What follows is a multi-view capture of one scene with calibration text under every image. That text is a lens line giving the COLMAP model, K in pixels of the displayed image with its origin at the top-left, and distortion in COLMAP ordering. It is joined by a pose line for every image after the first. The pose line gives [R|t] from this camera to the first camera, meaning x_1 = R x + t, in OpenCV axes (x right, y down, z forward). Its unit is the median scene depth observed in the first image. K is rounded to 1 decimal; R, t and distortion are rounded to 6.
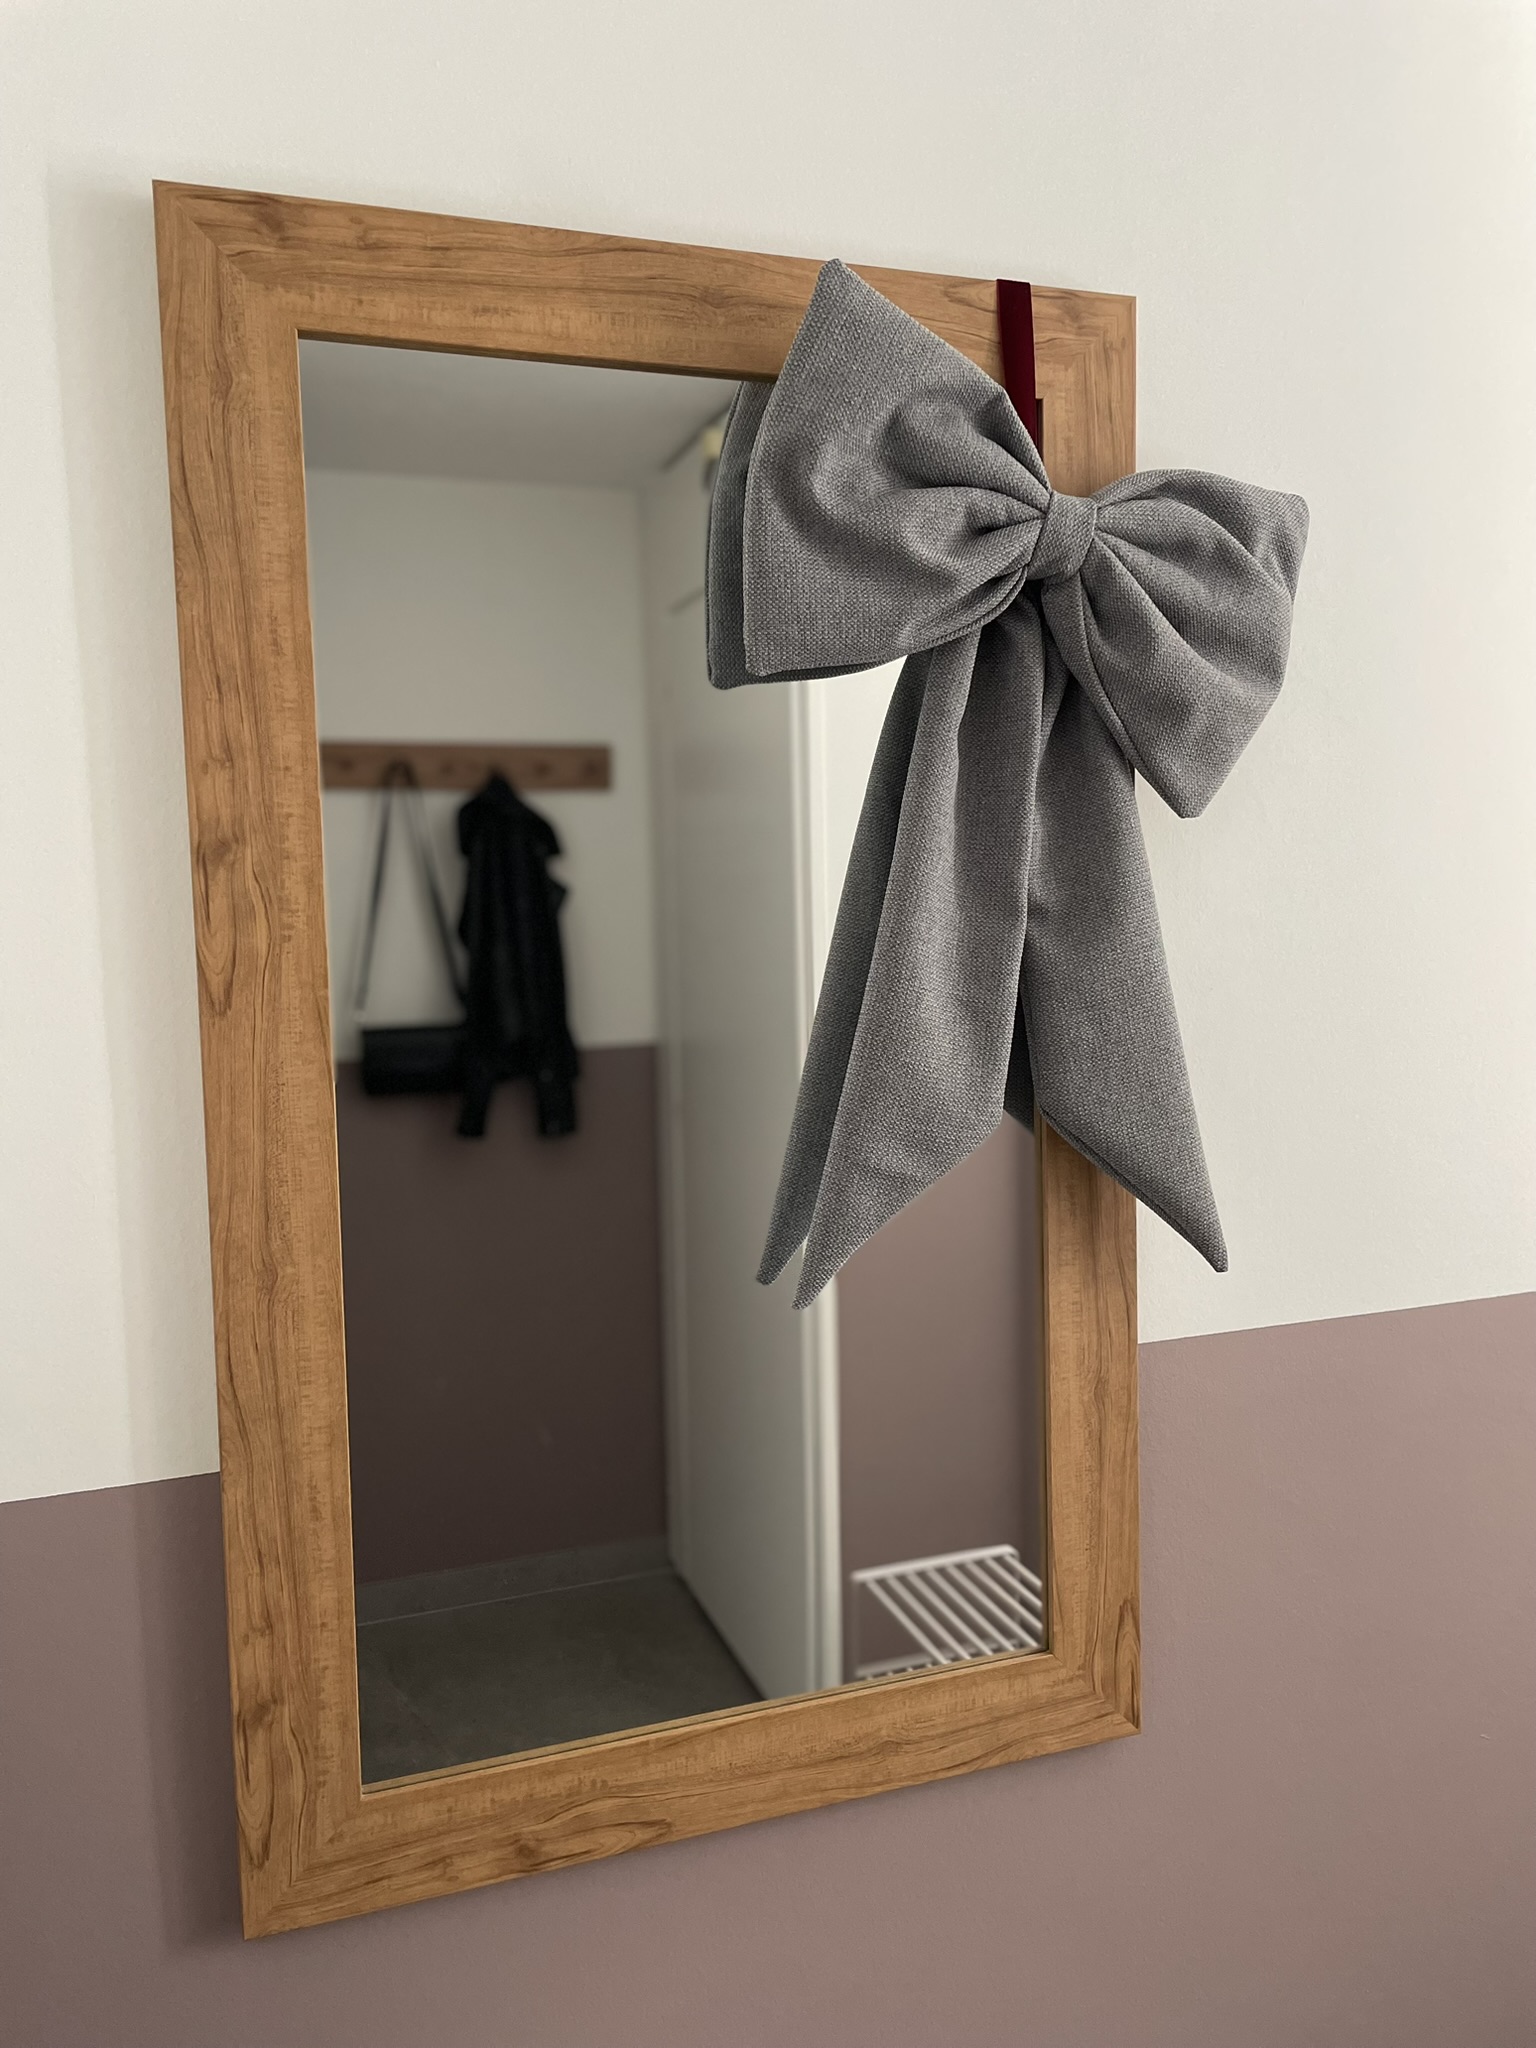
lens RADIAL K [[1545.2, 0, 768.8], [0, 1545.2, 1007.5], [0, 0, 1]] dist [0.080771, -0.105406]
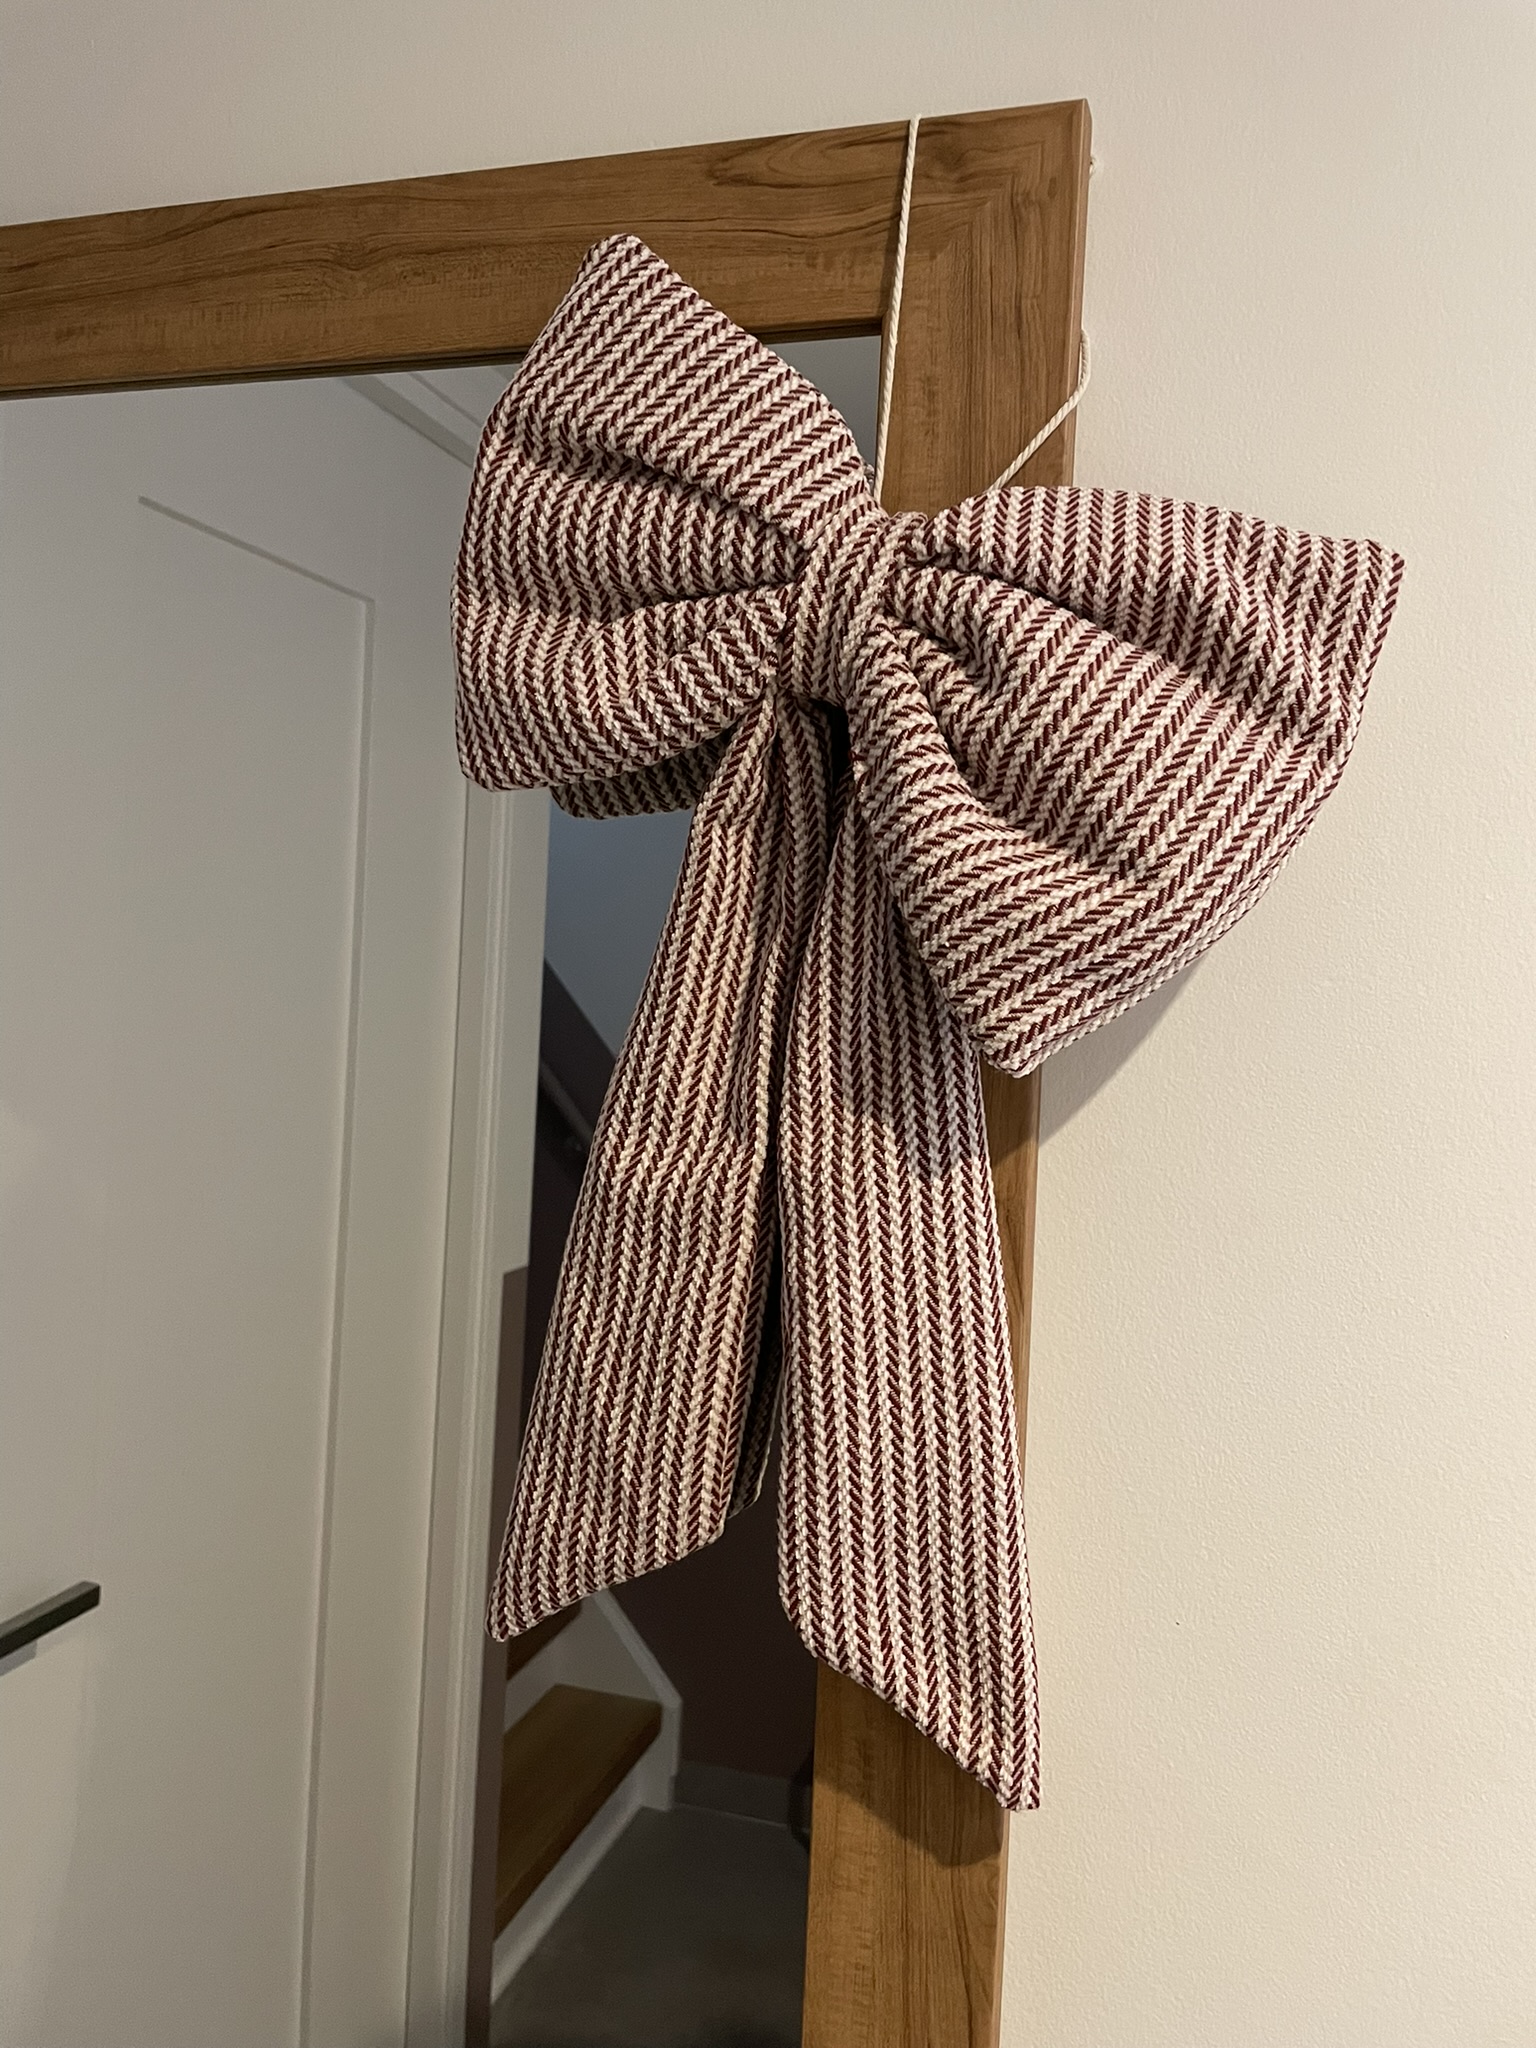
lens RADIAL K [[1545.2, 0, 774.1], [0, 1545.2, 997.9], [0, 0, 1]] dist [0.080771, -0.105406]
pose [[0.805936, 0.062847, -0.588658, 0.521454], [-0.110639, 0.992820, -0.045480, -0.122079], [0.581573, 0.101783, 0.807102, 0.579786]]
